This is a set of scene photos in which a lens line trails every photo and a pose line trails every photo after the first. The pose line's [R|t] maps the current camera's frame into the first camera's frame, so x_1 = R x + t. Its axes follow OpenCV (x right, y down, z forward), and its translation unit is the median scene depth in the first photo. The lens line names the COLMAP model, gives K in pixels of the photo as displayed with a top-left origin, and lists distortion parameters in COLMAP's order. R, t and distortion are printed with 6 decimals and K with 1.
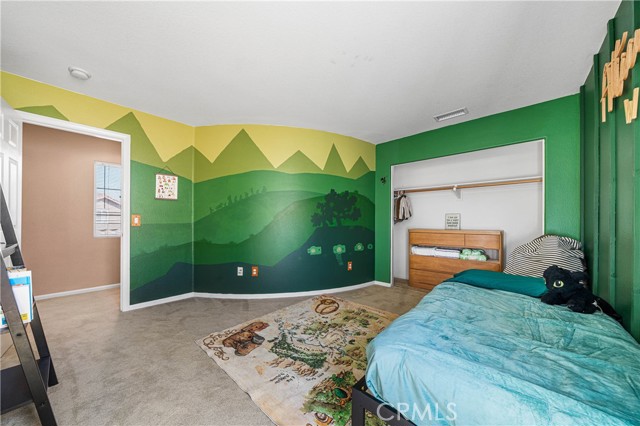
lens RADIAL K [[219.7, 0, 314.0], [0, 219.7, 219.0], [0, 0, 1]] dist [-0.005098, -0.000627]
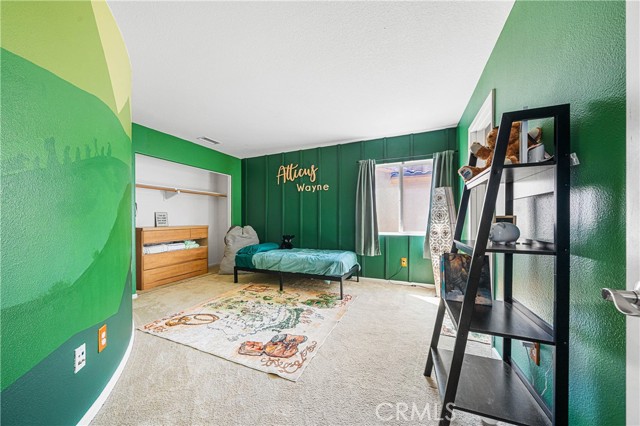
lens RADIAL K [[219.7, 0, 315.5], [0, 219.7, 217.6], [0, 0, 1]] dist [-0.005098, -0.000627]
pose [[-0.322216, 0.000973, 0.946666, -1.164081], [-0.009500, 0.999946, -0.004262, 0.000529], [-0.946619, -0.010366, -0.322189, 1.080320]]
